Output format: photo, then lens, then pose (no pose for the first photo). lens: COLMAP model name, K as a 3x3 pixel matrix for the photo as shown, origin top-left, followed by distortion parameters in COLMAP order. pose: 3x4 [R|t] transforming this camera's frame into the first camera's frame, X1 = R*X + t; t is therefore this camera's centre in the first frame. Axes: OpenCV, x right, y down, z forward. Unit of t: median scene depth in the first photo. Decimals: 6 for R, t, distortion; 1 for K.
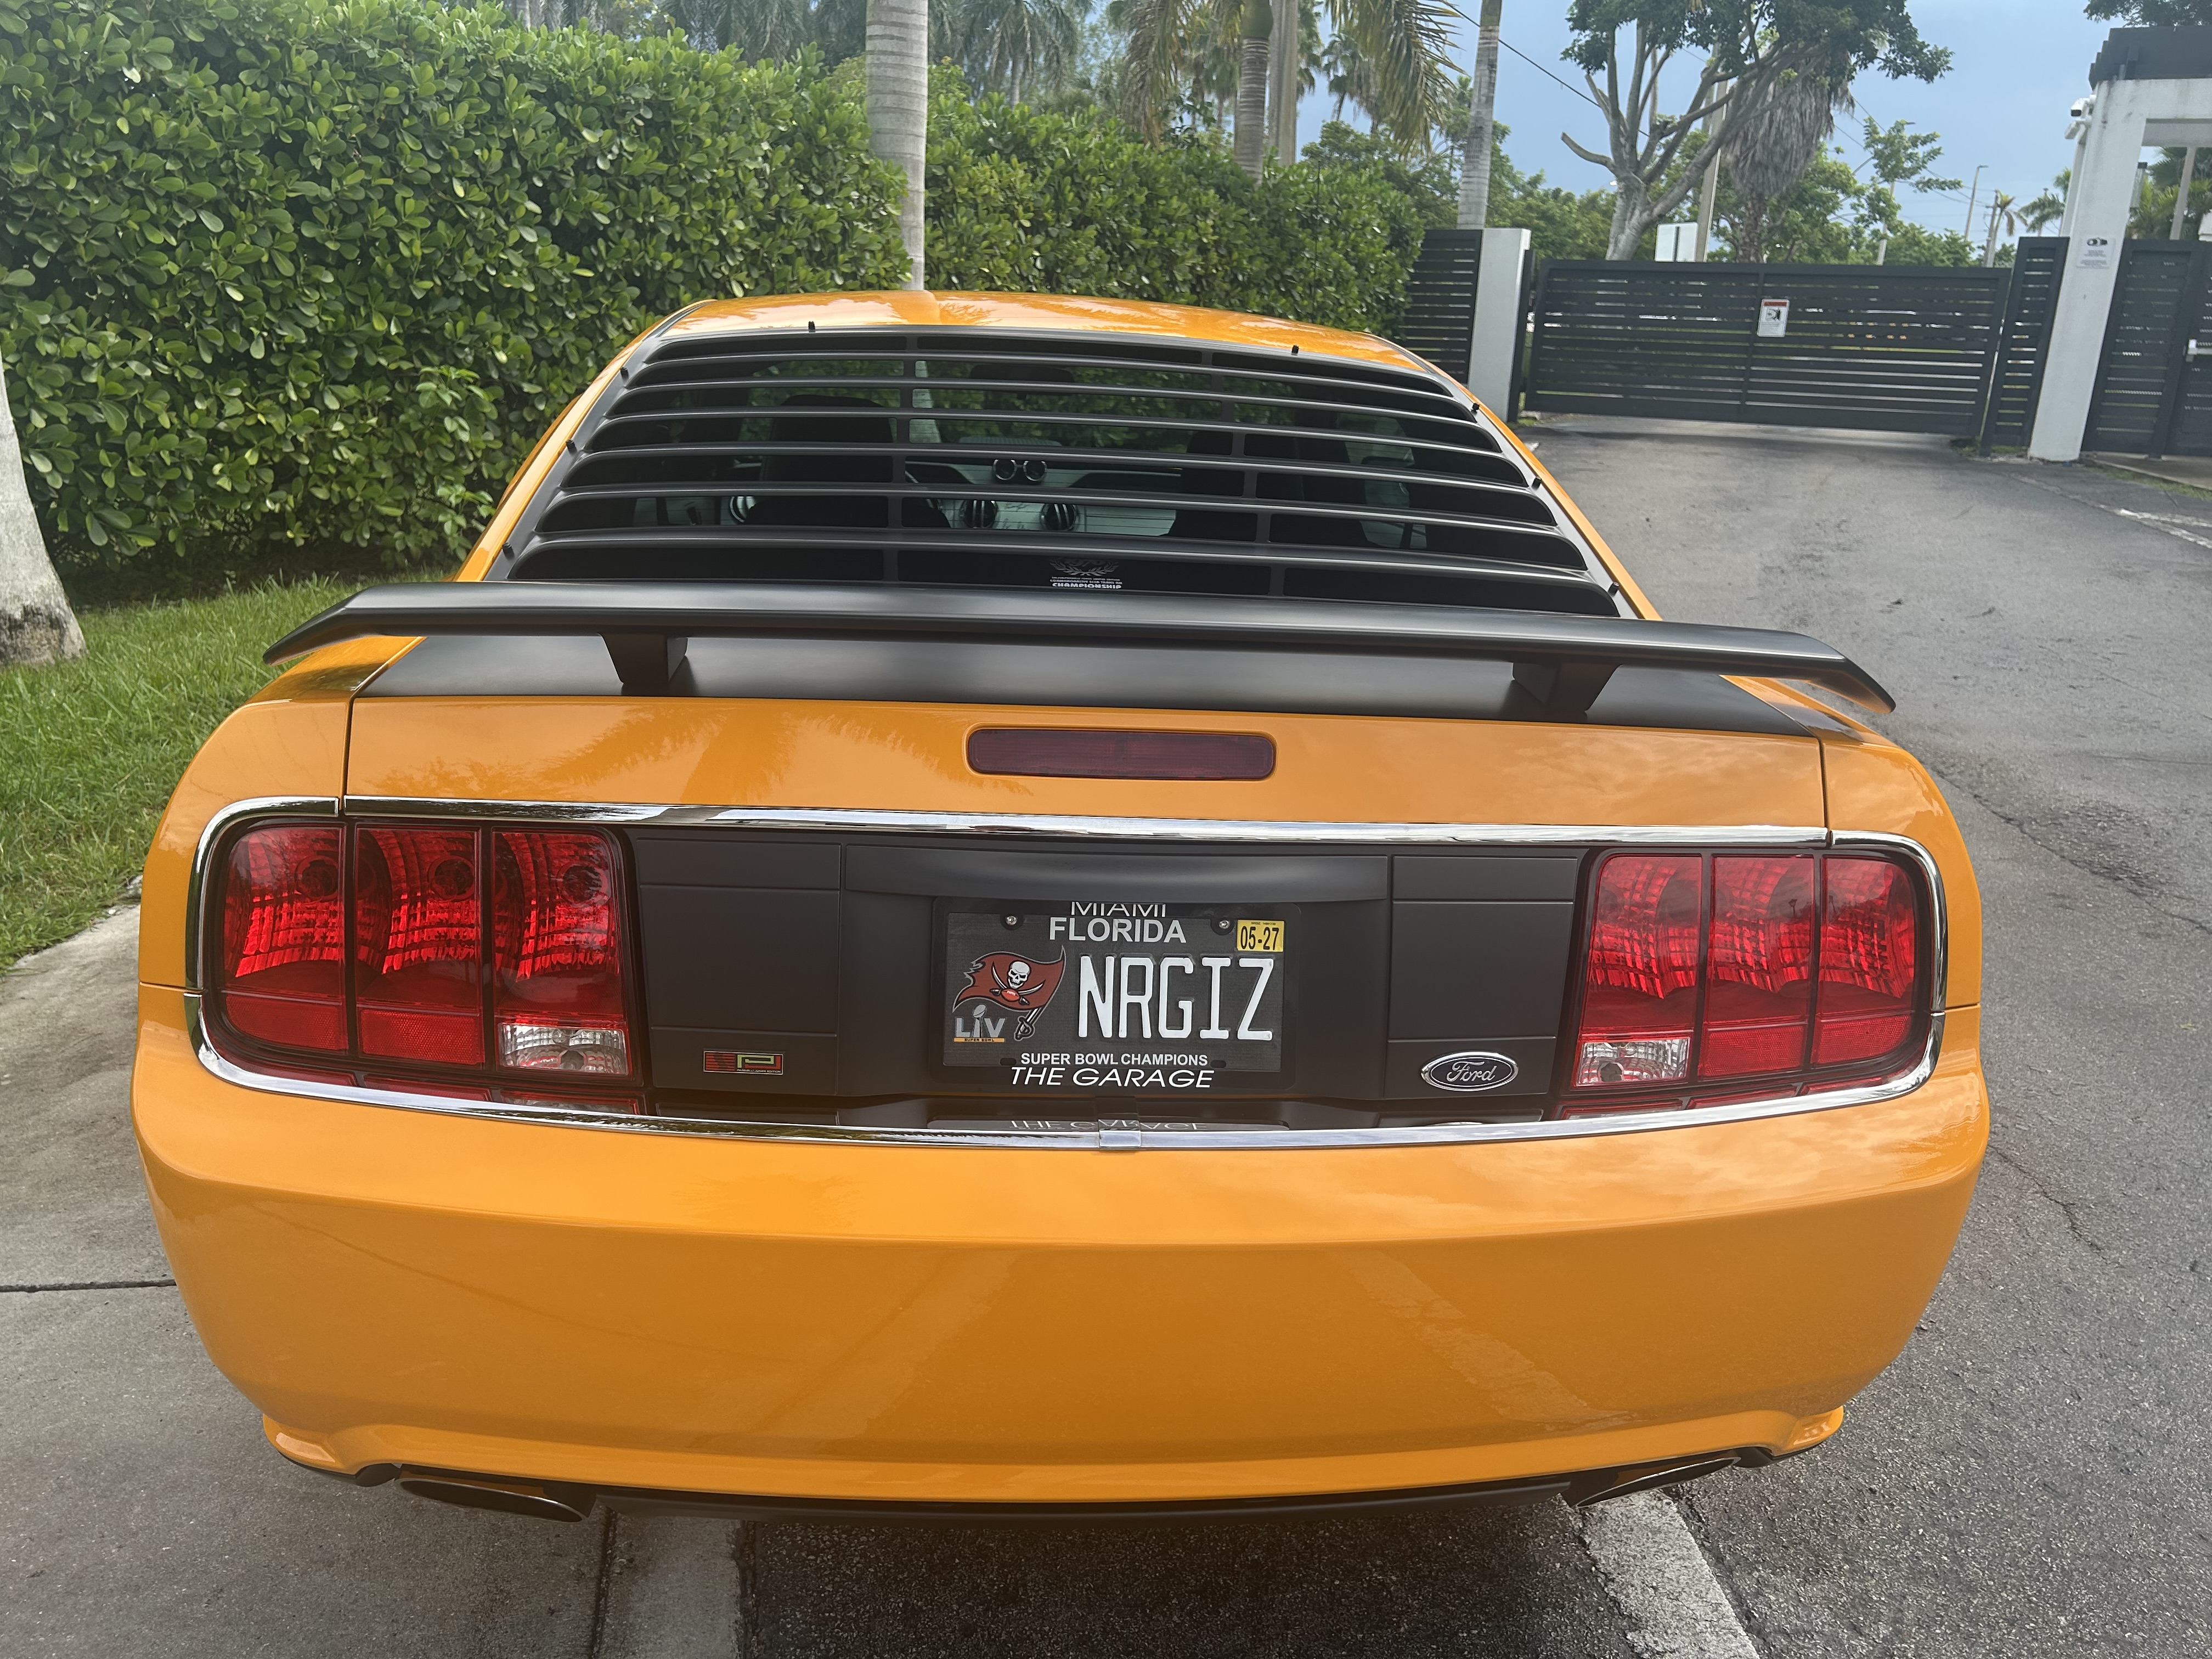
lens RADIAL K [[1645.6, 0, 1102.5], [0, 1645.6, 820.7], [0, 0, 1]] dist [0.041809, -0.037383]
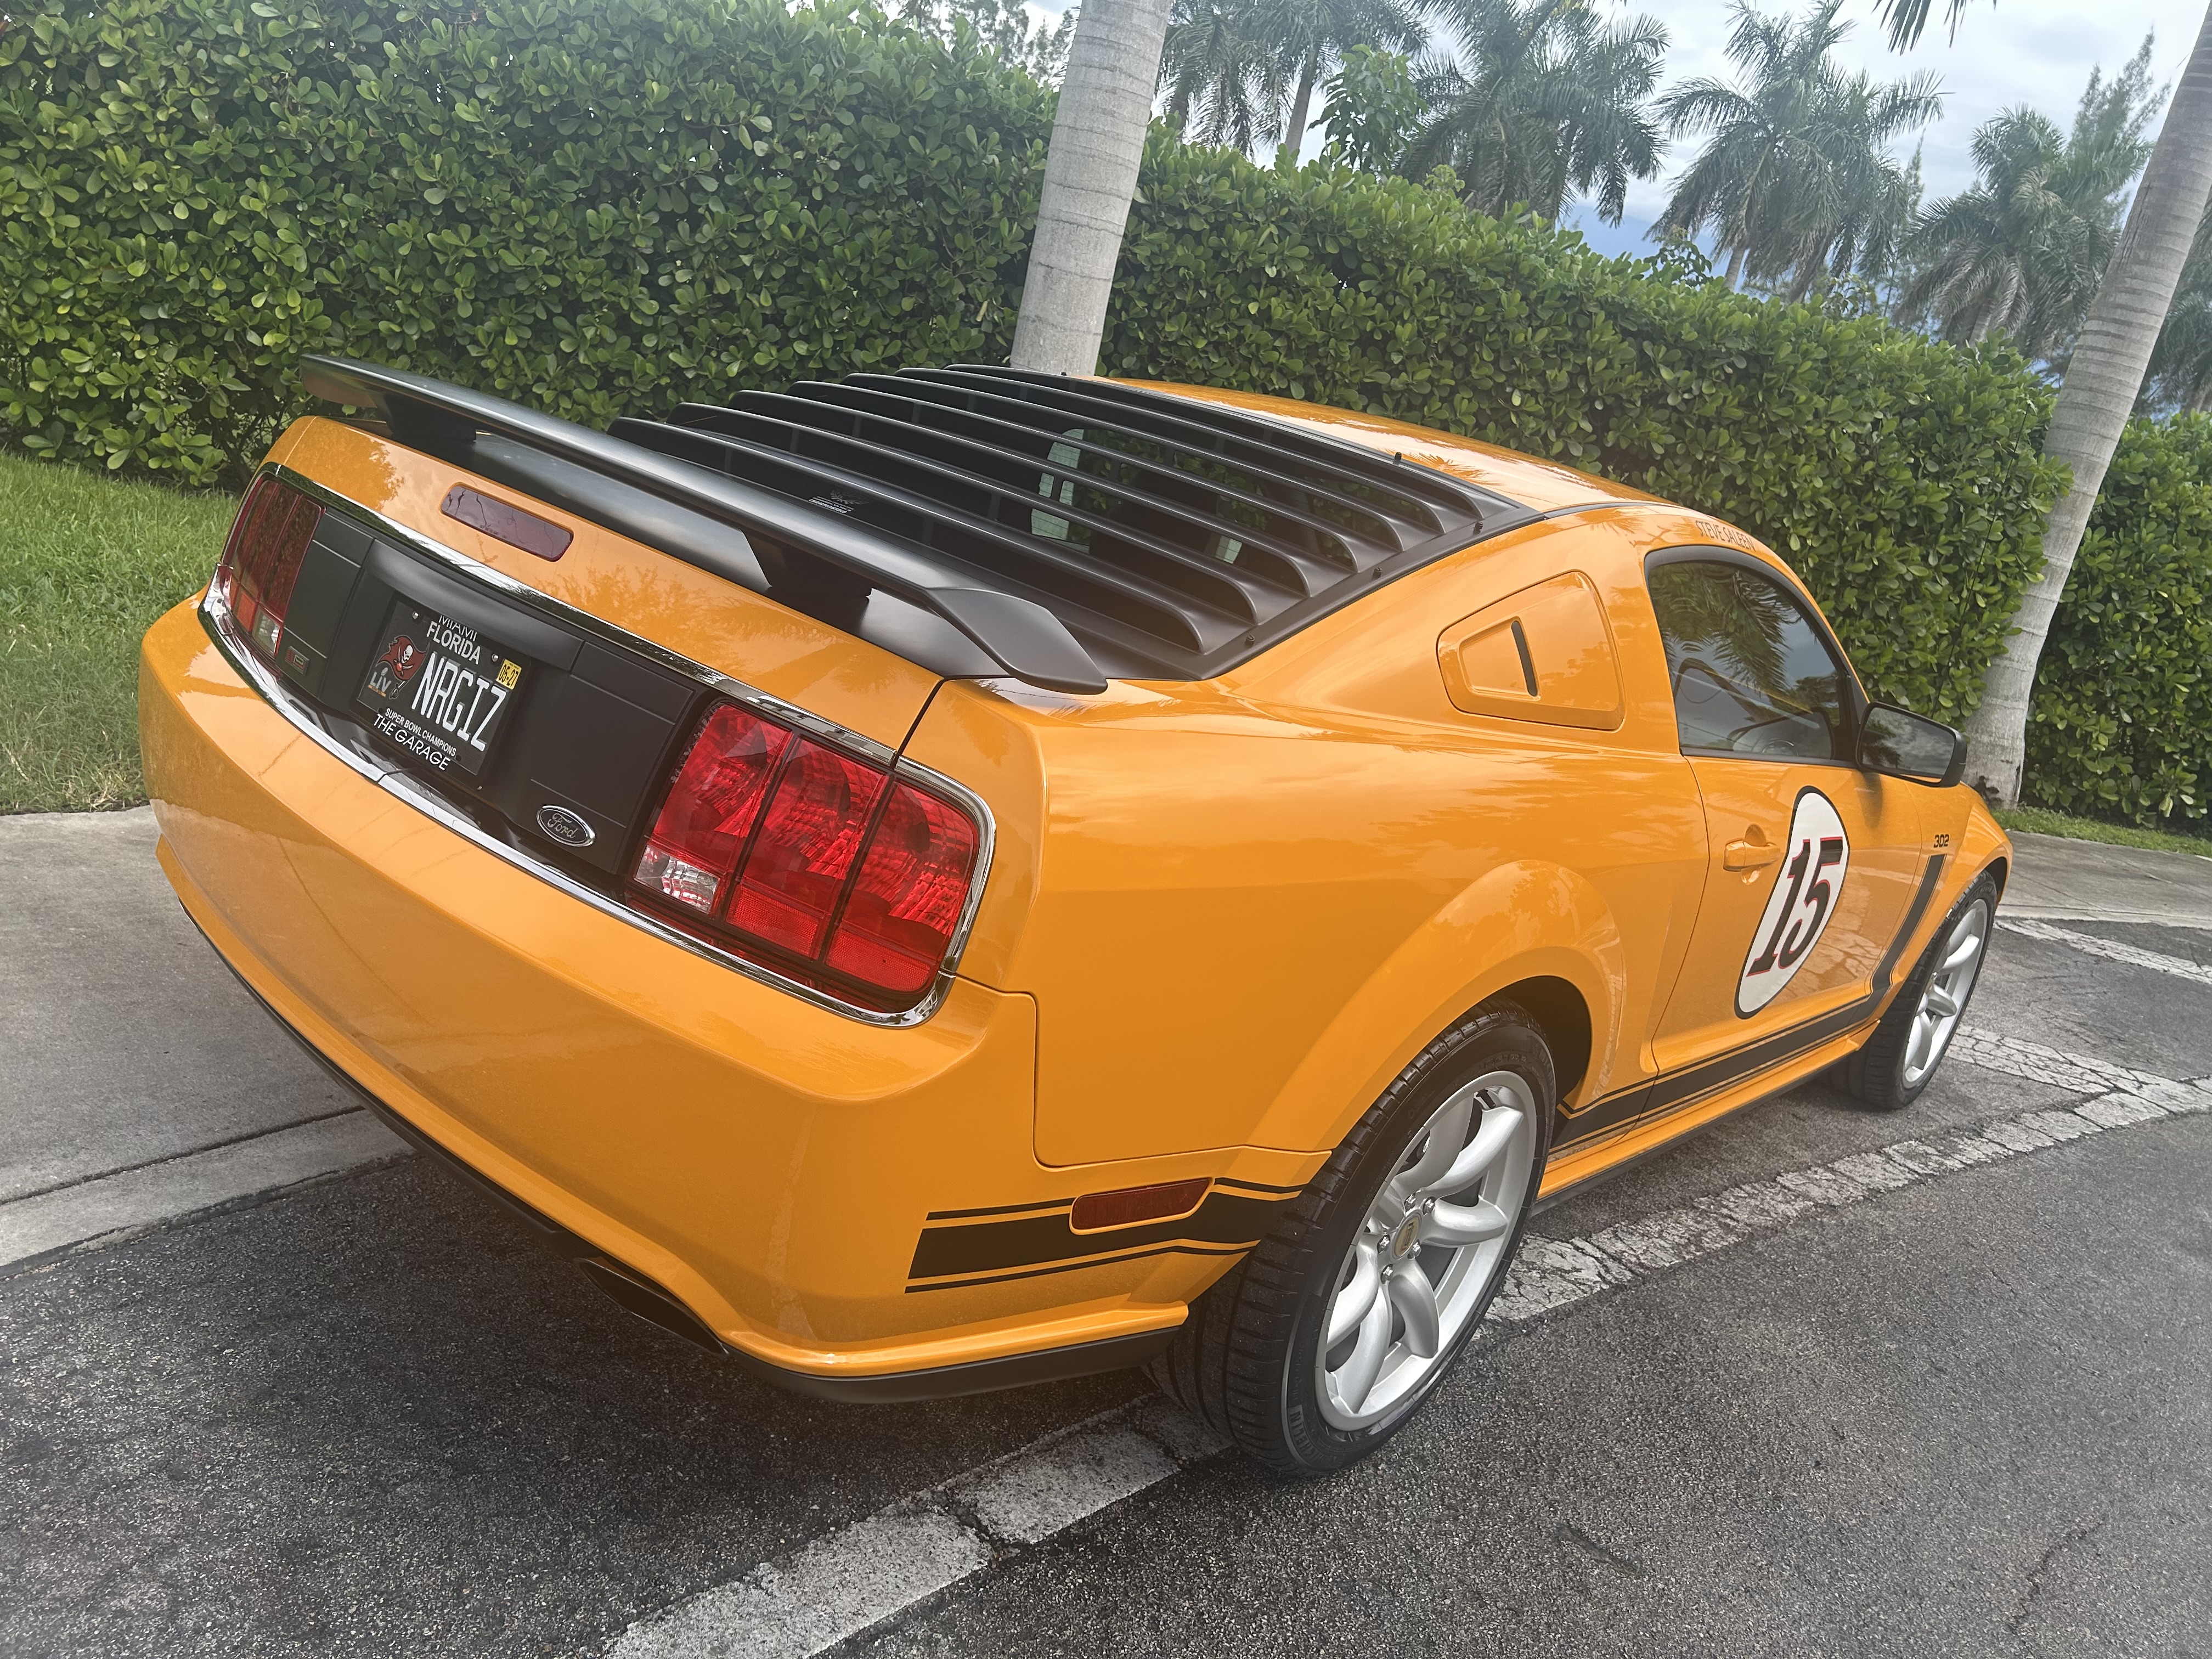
lens RADIAL K [[1655.6, 0, 1133.5], [0, 1655.6, 821.0], [0, 0, 1]] dist [0.042295, -0.047114]
pose [[0.702919, 0.288894, -0.649958, 0.193888], [-0.390221, 0.920632, -0.012814, 0.000170], [0.594670, 0.262634, 0.759862, 0.047633]]
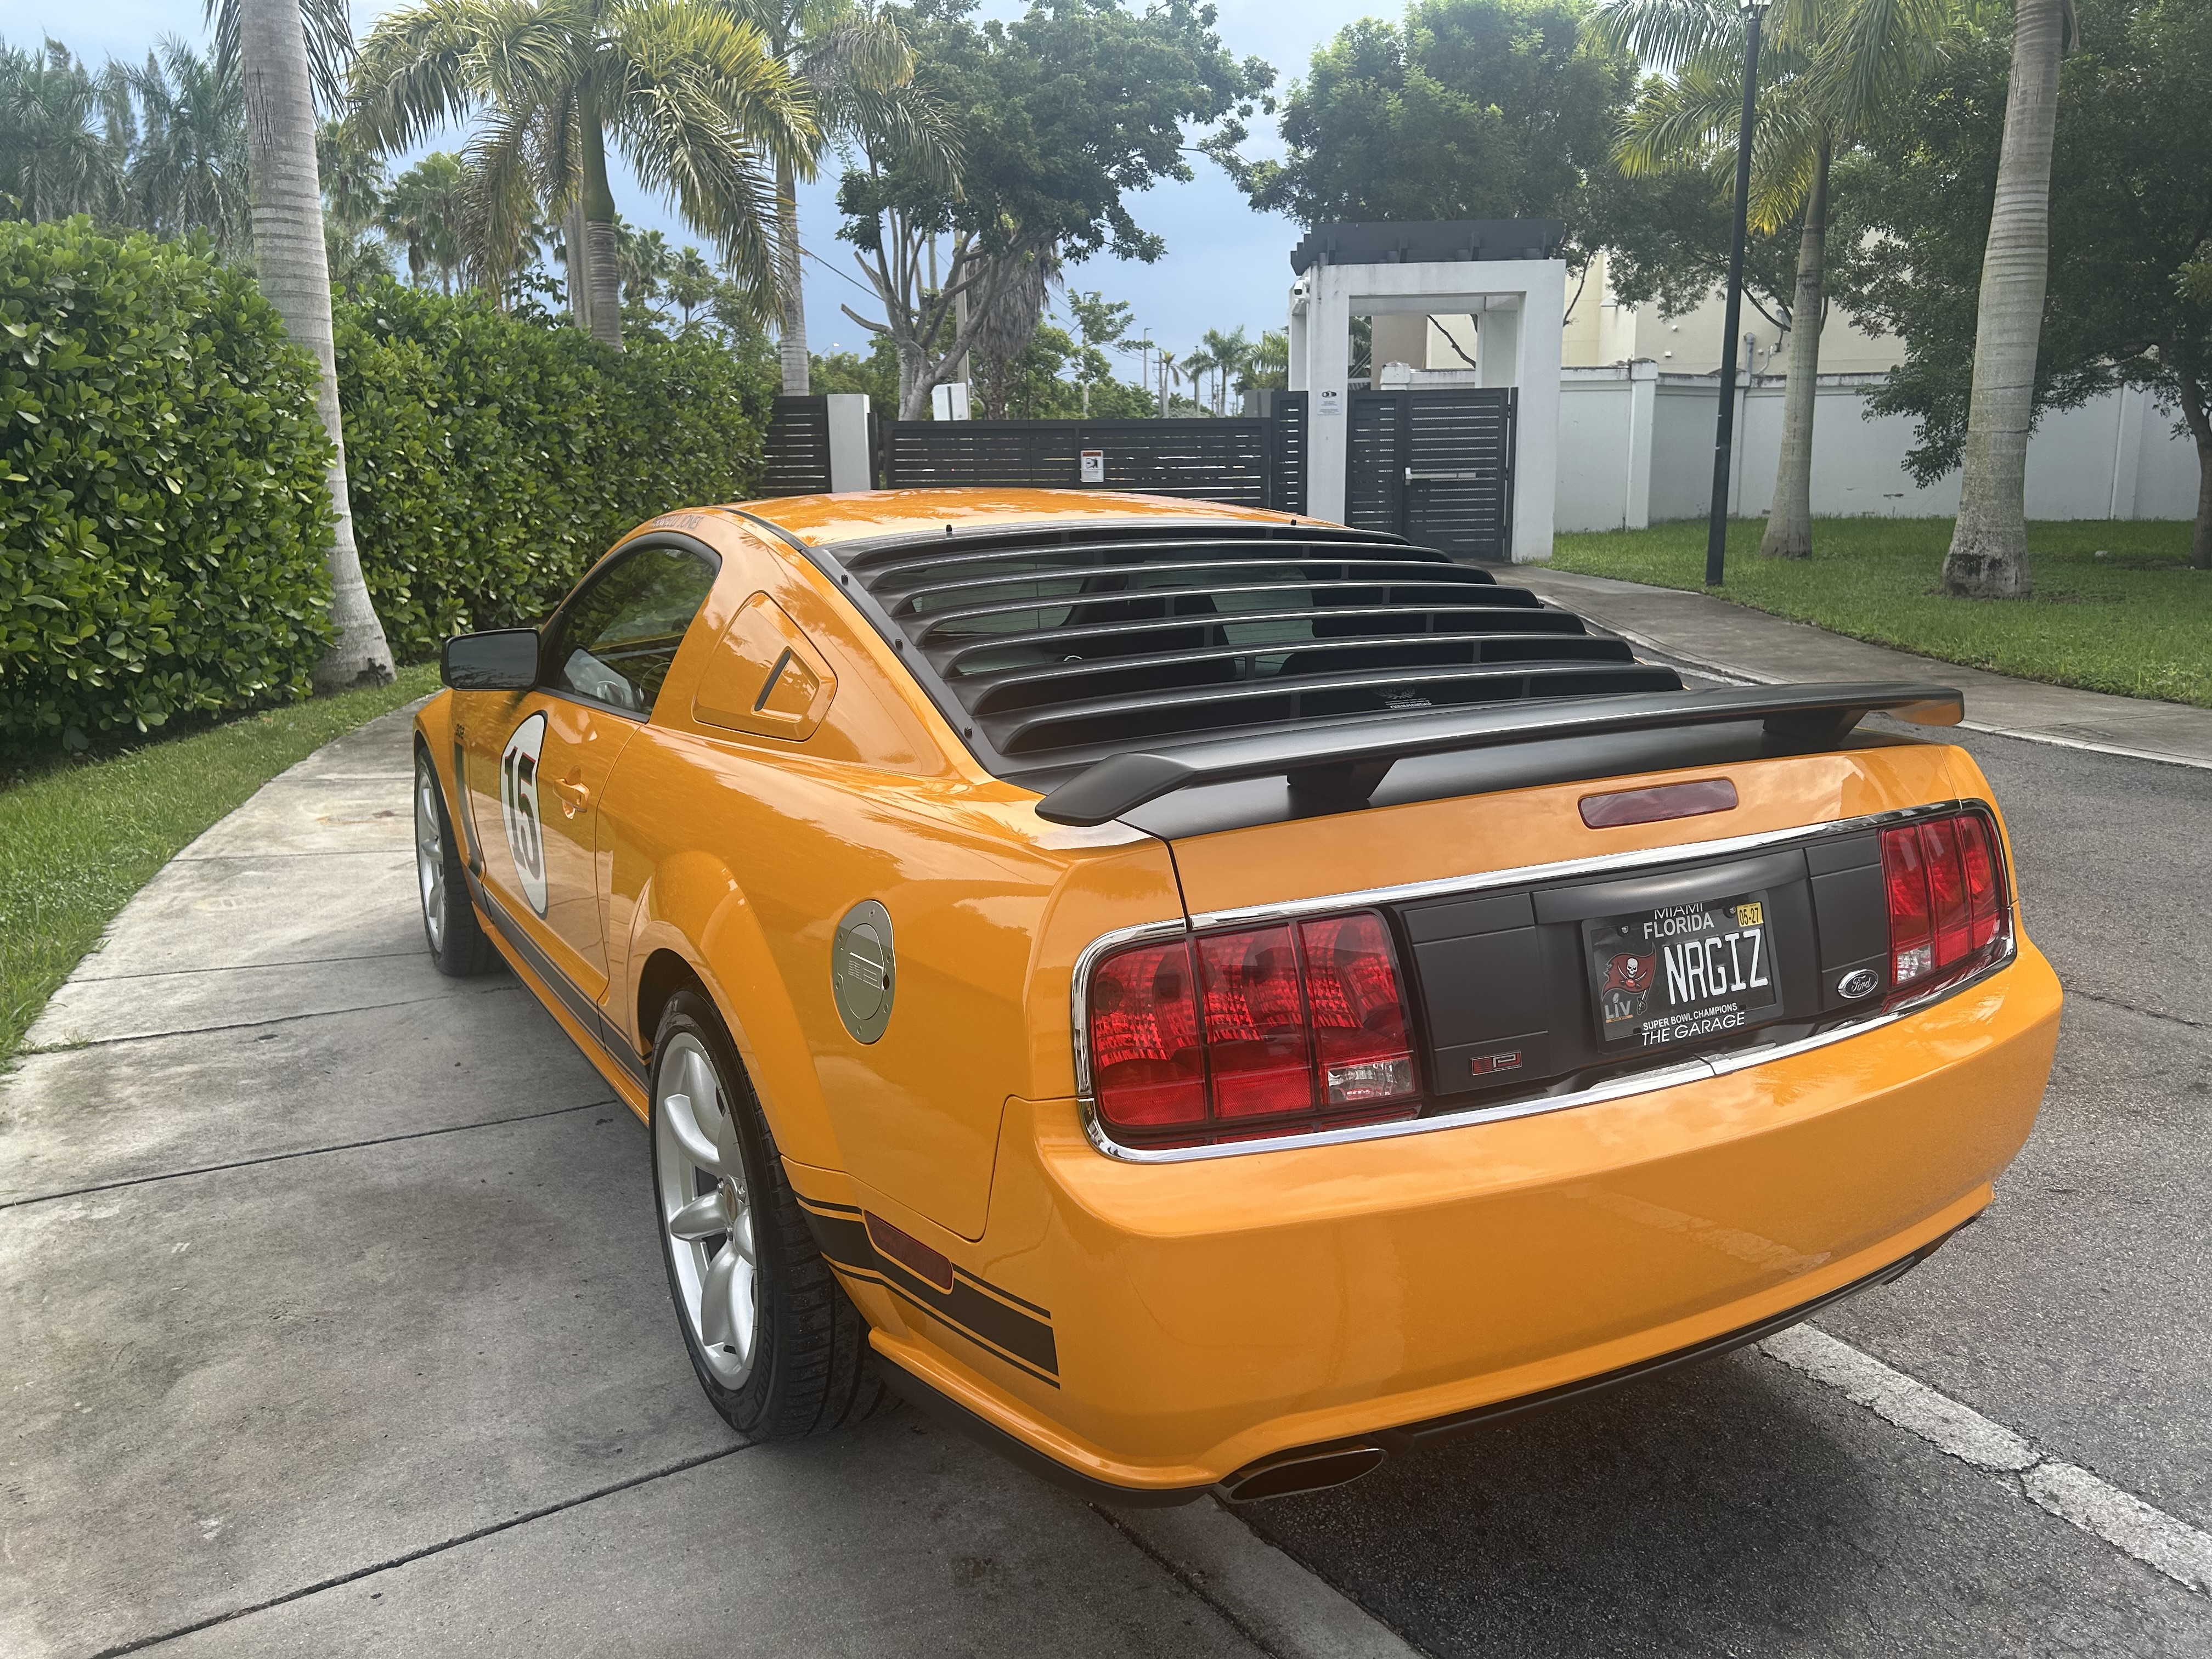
lens RADIAL K [[1645.6, 0, 1102.5], [0, 1645.6, 820.7], [0, 0, 1]] dist [0.041809, -0.037383]
pose [[0.906109, -0.133157, 0.401541, -0.145716], [0.167905, 0.984407, -0.052448, -0.004535], [-0.388296, 0.114945, 0.914338, -0.018131]]
